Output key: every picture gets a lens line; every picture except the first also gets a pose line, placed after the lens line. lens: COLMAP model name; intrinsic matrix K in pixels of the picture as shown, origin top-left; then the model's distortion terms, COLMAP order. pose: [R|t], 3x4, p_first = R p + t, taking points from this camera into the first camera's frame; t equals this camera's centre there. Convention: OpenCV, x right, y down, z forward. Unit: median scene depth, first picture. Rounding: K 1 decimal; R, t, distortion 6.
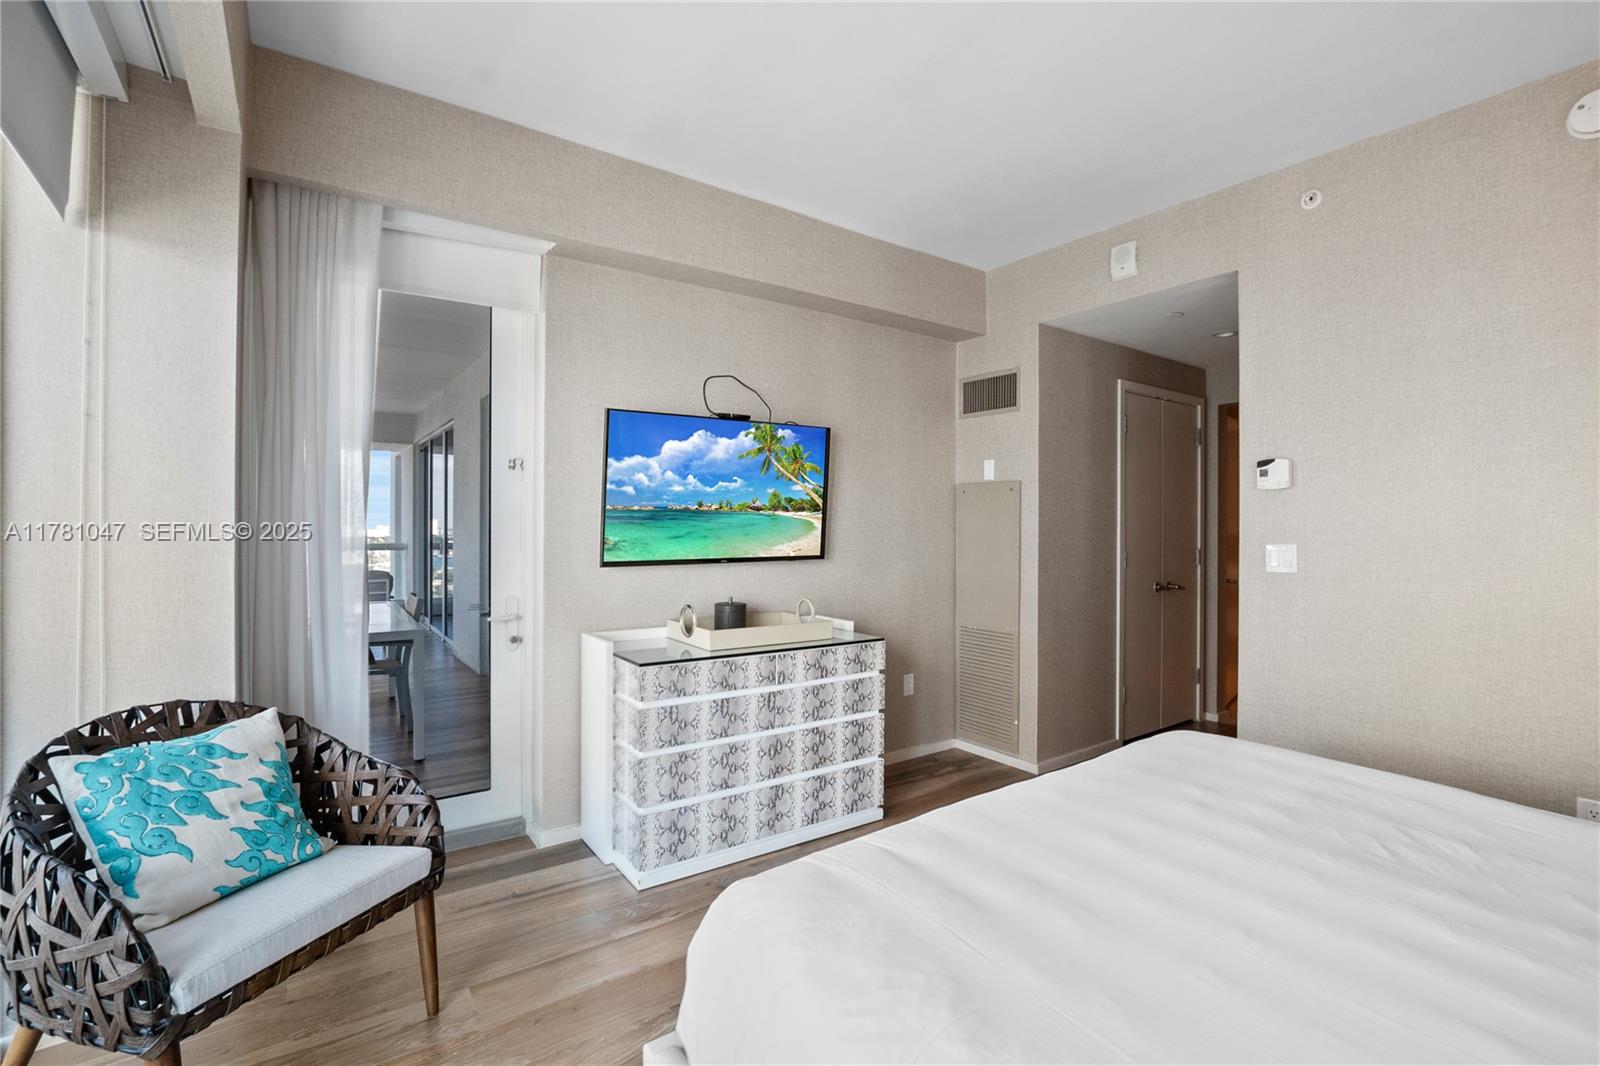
lens RADIAL K [[717.7, 0, 818.9], [0, 717.7, 529.0], [0, 0, 1]] dist [-0.022145, -0.000436]
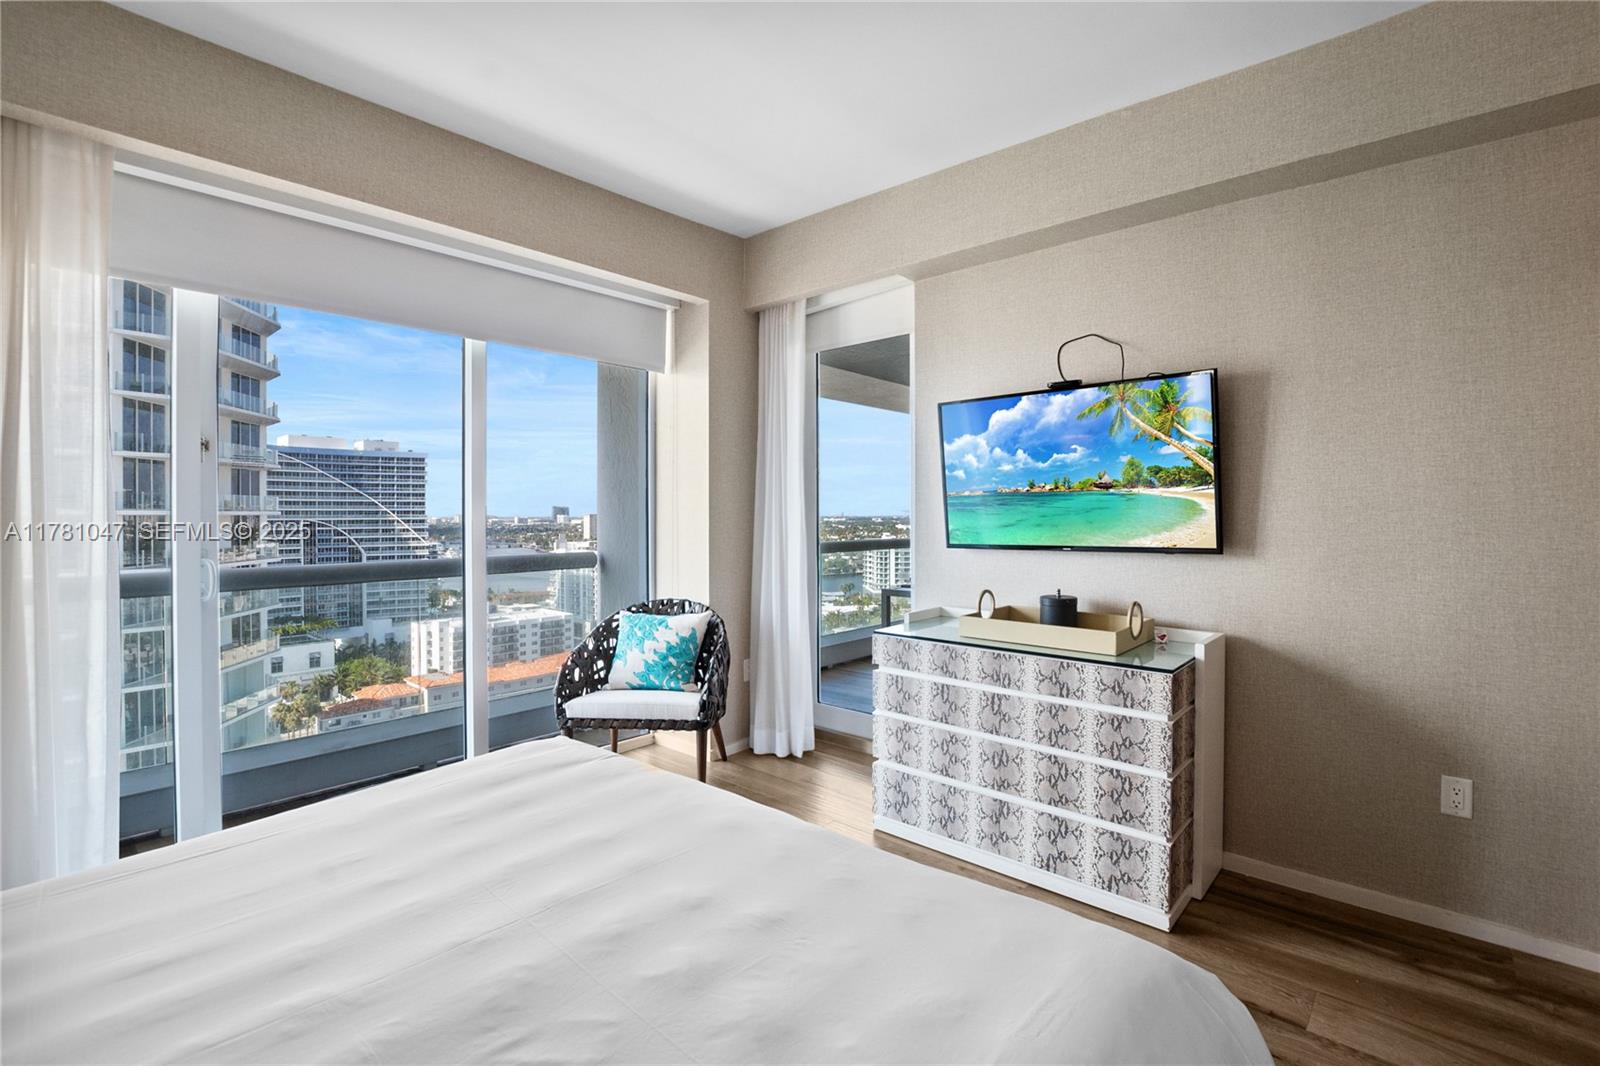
lens RADIAL K [[717.7, 0, 818.9], [0, 717.7, 529.0], [0, 0, 1]] dist [-0.022145, -0.000436]
pose [[0.221346, 0.009505, -0.975149, 0.720238], [0.003872, 0.999936, 0.010626, 0.011194], [0.975188, -0.006127, 0.221295, 0.561496]]
